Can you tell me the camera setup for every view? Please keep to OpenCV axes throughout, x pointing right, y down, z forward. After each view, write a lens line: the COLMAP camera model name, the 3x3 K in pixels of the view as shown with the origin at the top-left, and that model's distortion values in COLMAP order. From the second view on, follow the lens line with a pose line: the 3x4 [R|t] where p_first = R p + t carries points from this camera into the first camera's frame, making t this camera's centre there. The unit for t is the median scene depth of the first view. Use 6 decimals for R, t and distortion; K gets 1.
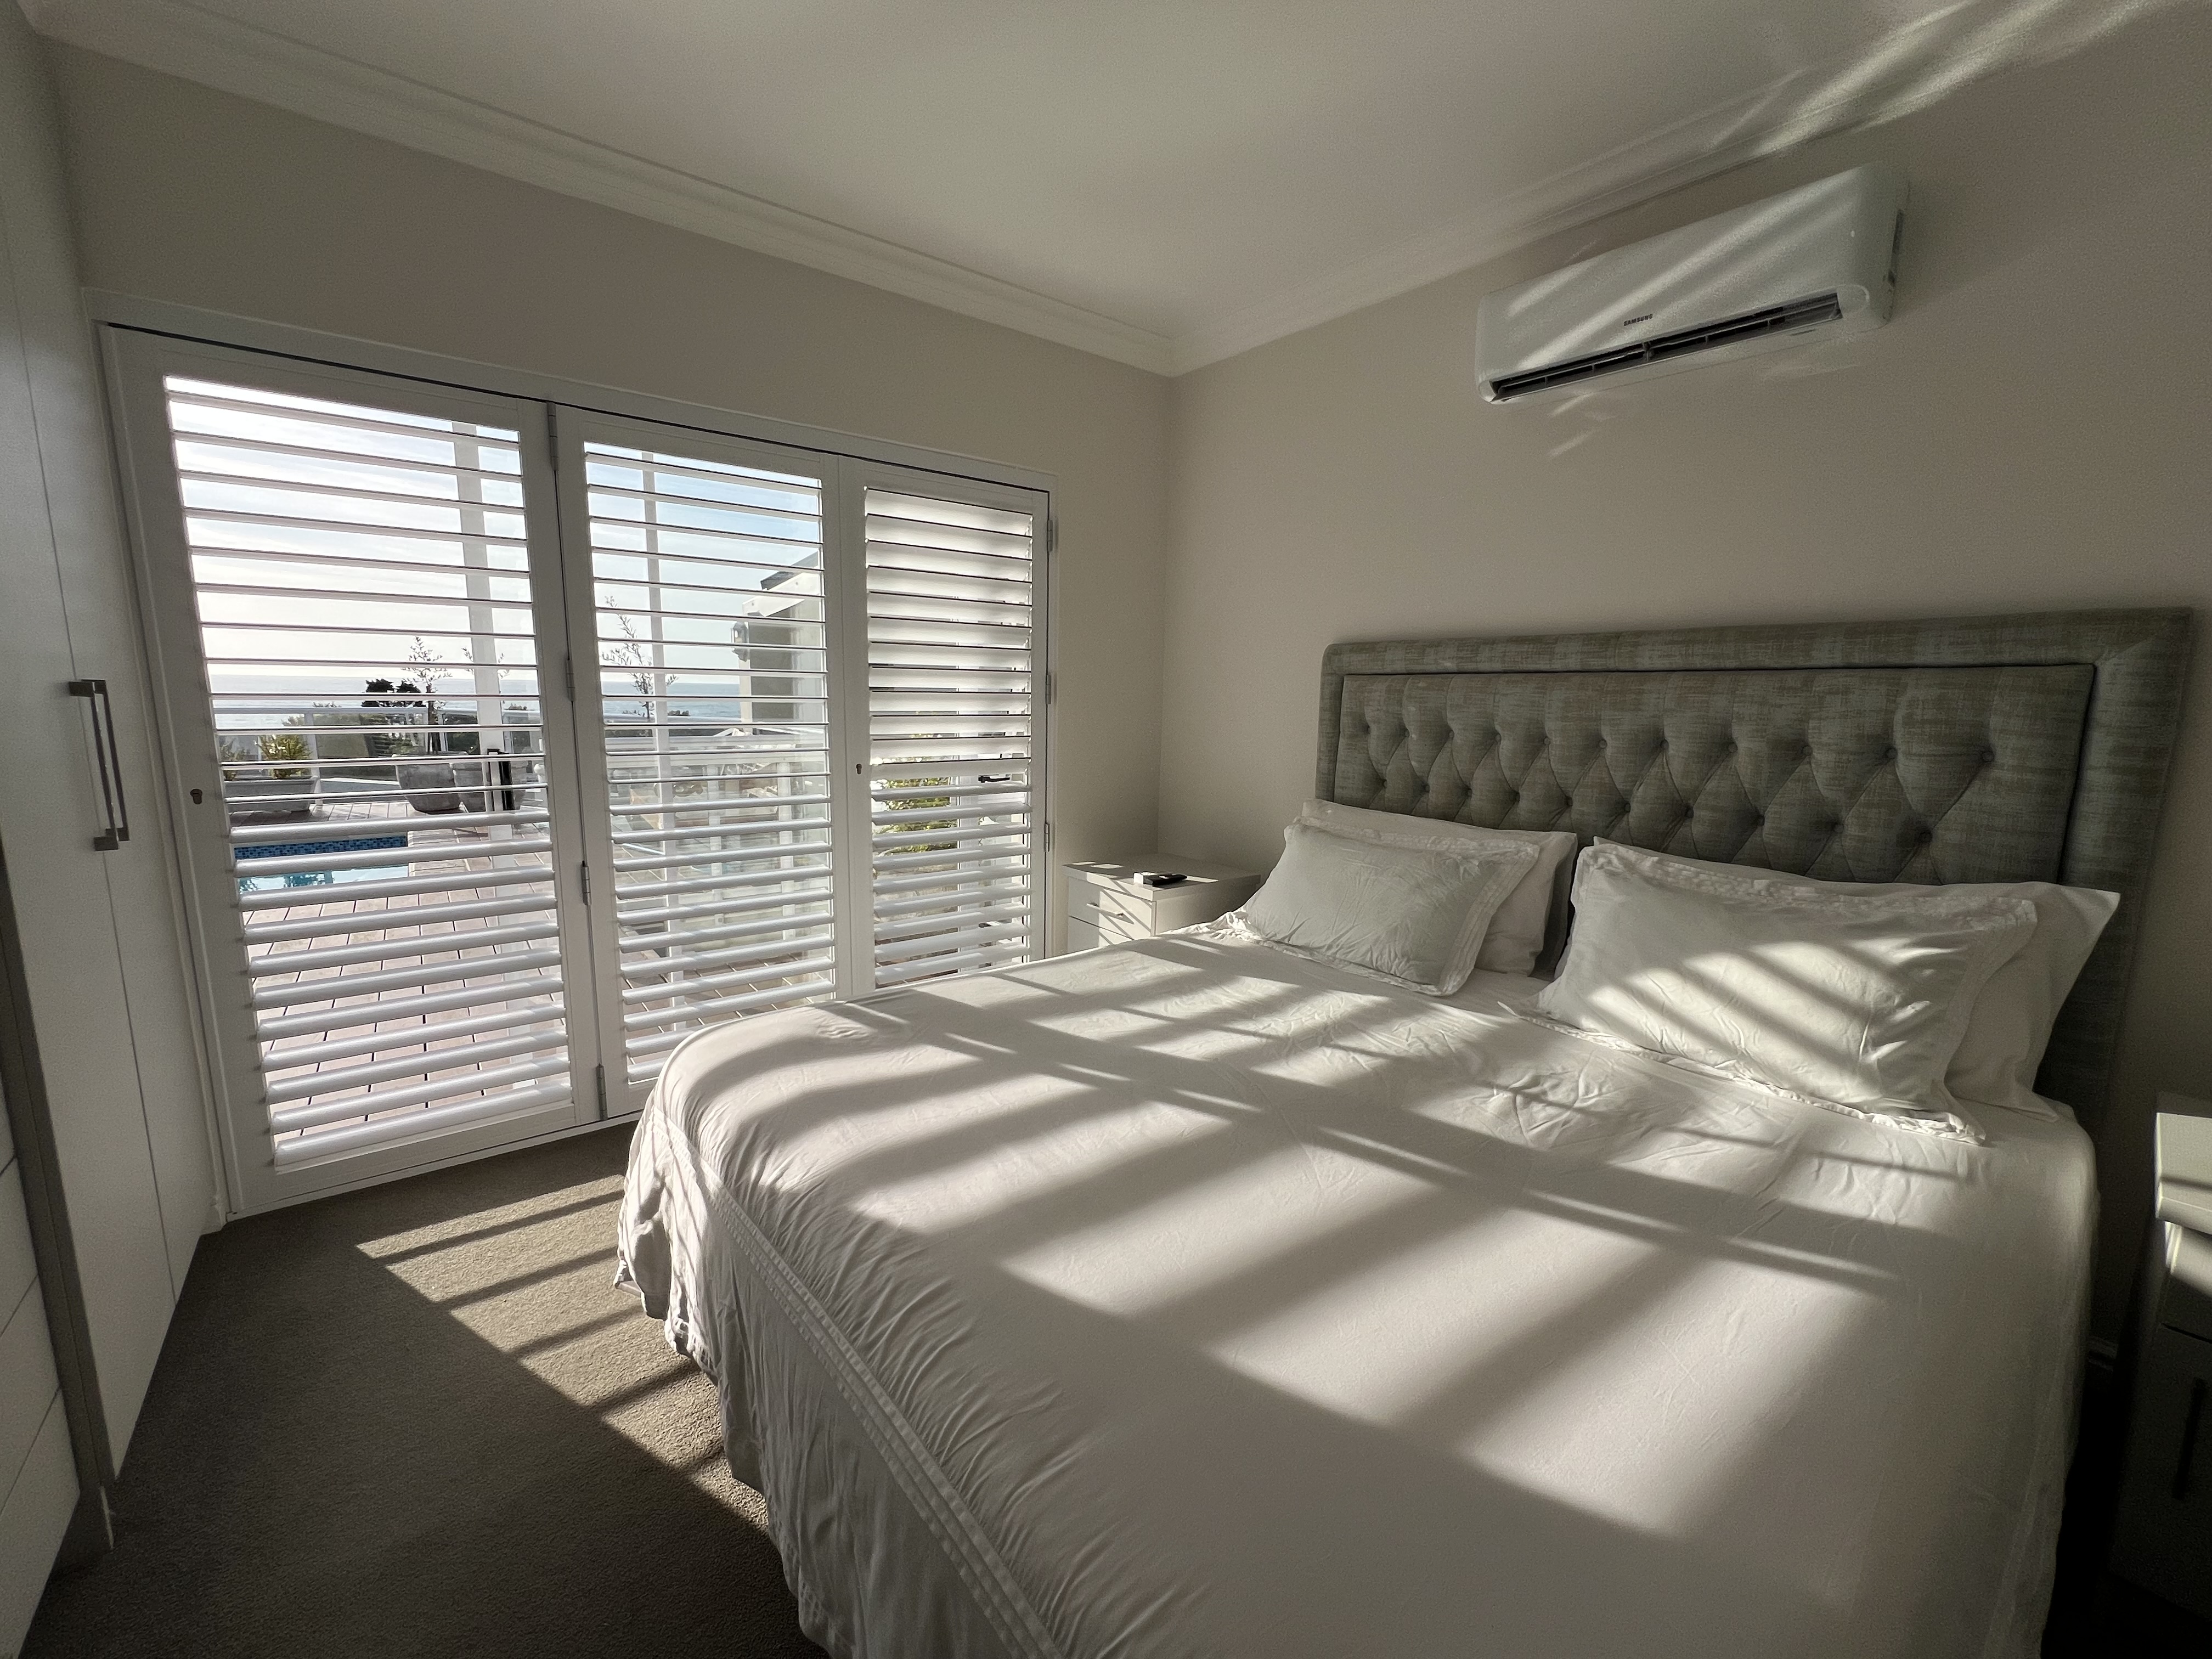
lens RADIAL K [[894.7, 0, 1110.9], [0, 894.7, 825.5], [0, 0, 1]] dist [-0.000850, 0.000221]
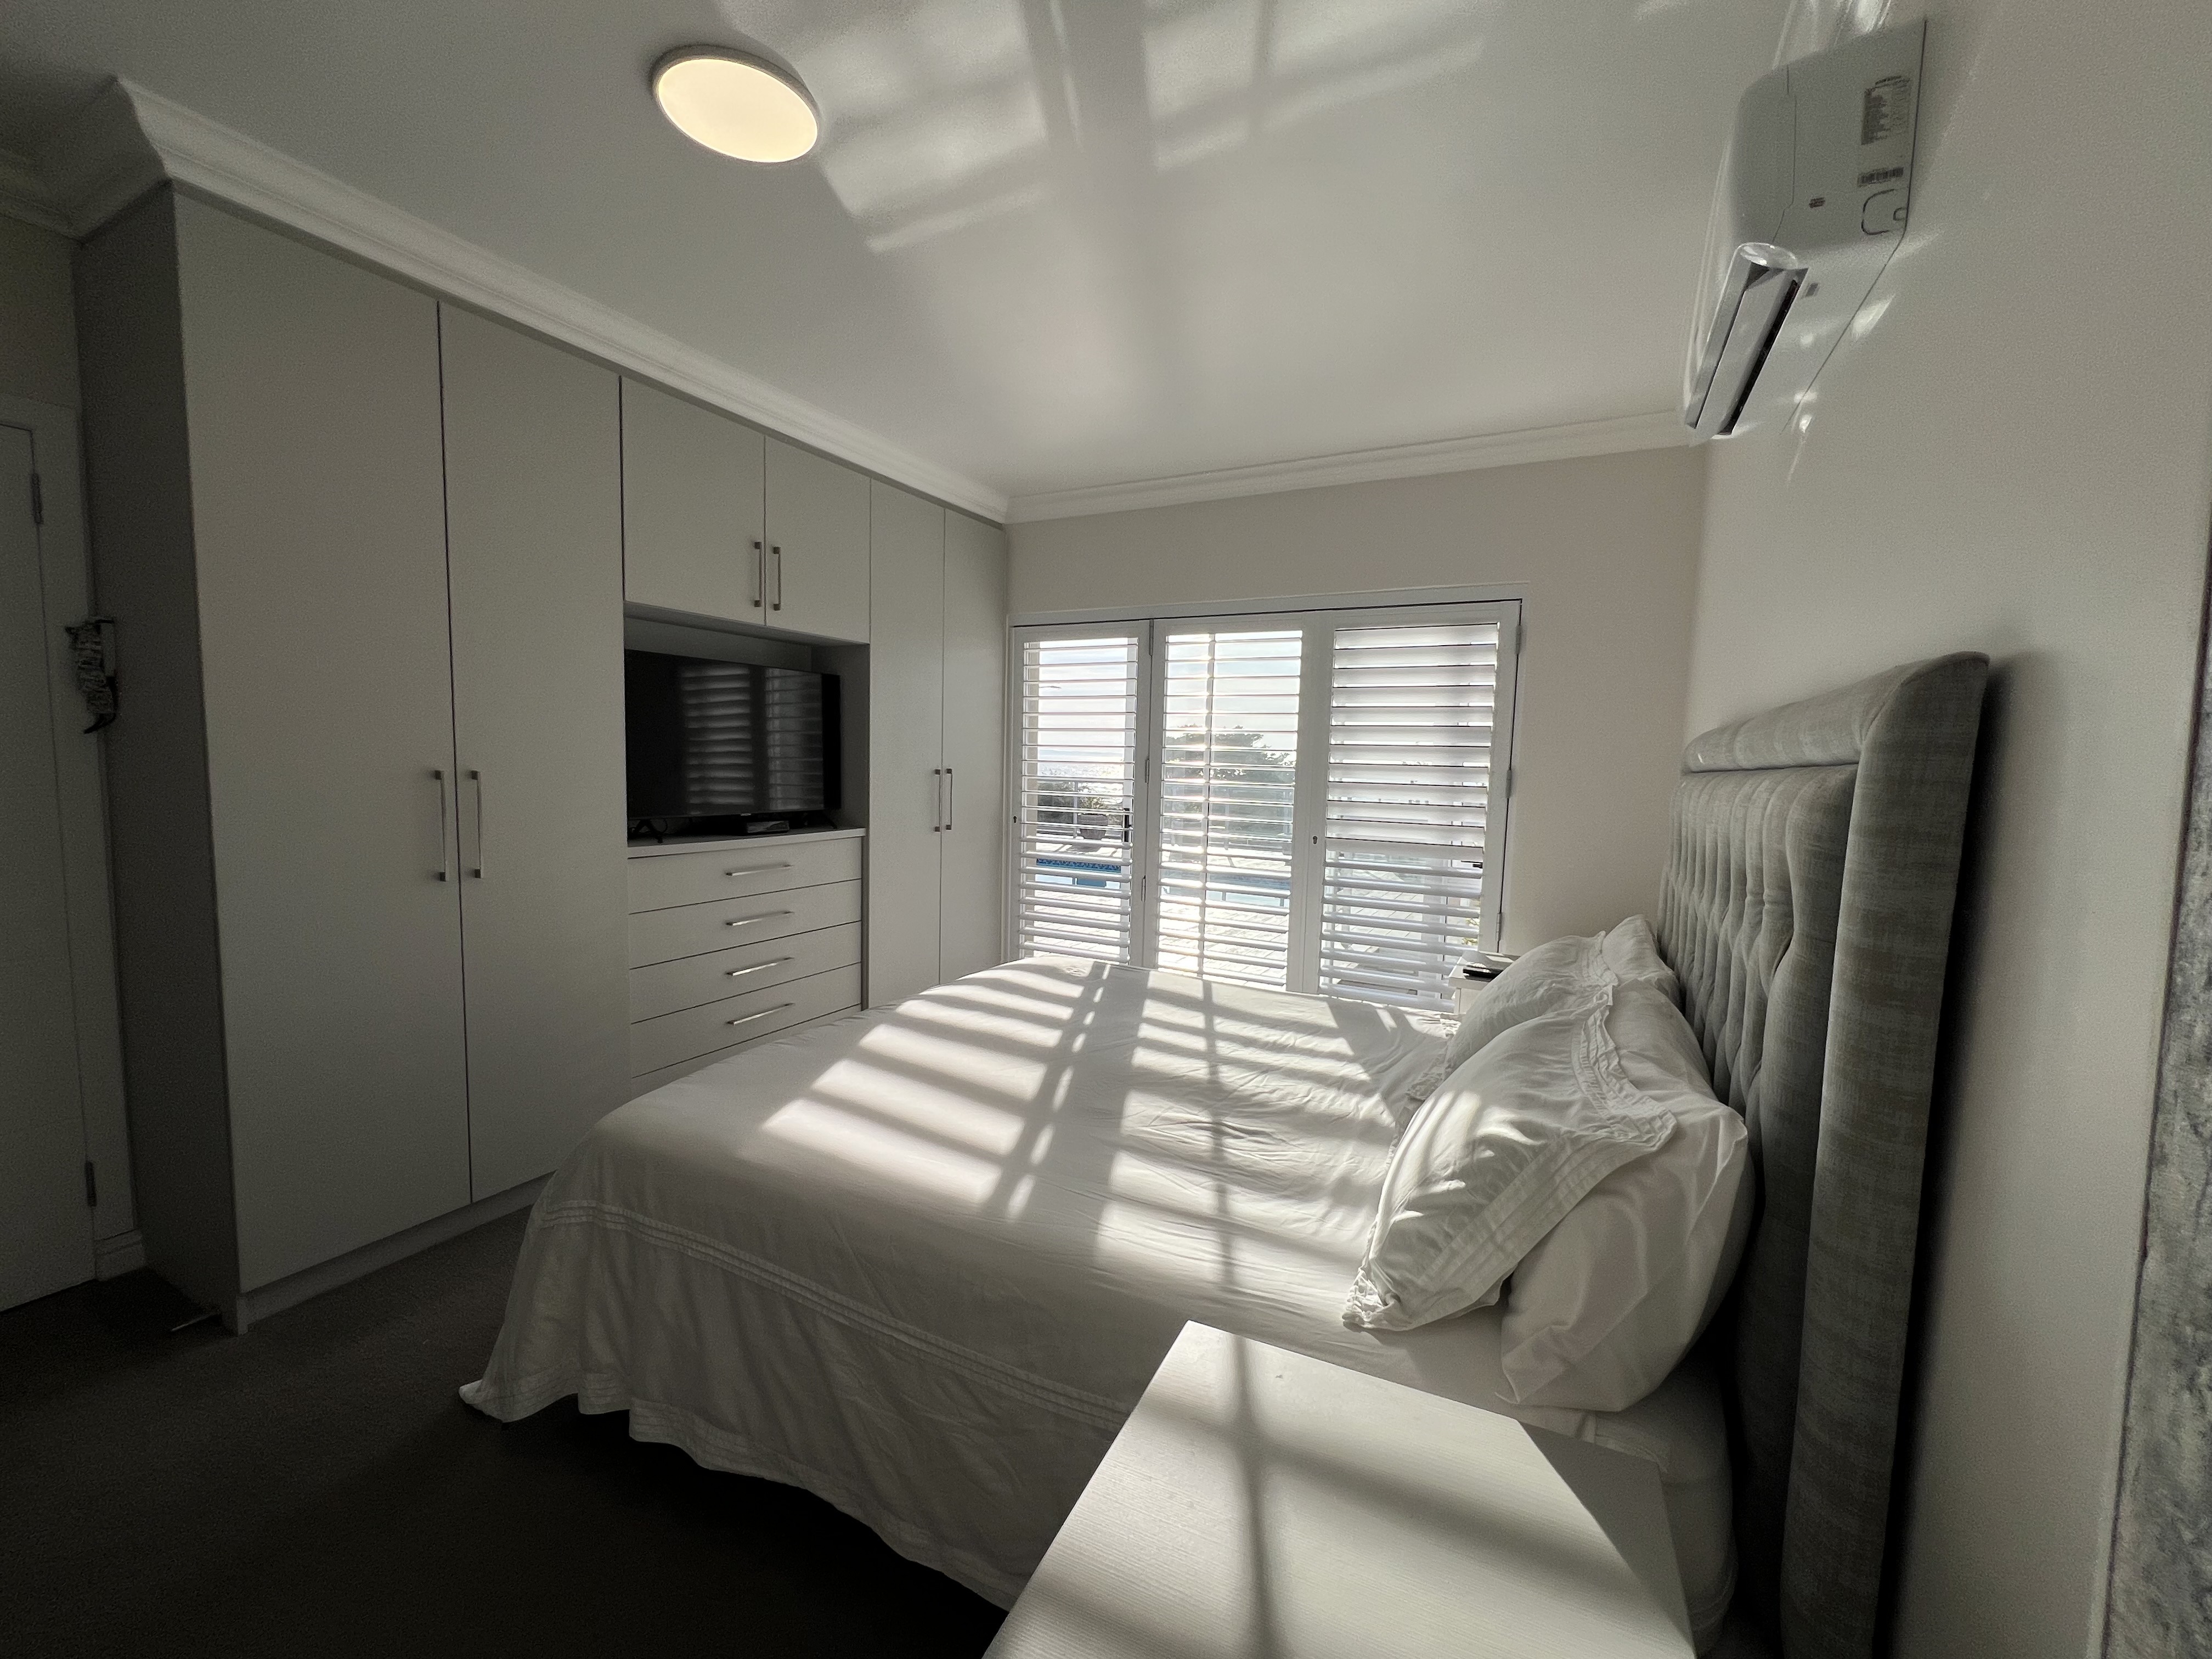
lens RADIAL K [[894.7, 0, 1116.6], [0, 894.7, 835.5], [0, 0, 1]] dist [-0.000850, 0.000221]
pose [[0.415545, 0.072855, -0.906650, 1.097508], [-0.159039, 0.987251, 0.006439, -0.046282], [0.895561, 0.141518, 0.421834, 0.260554]]
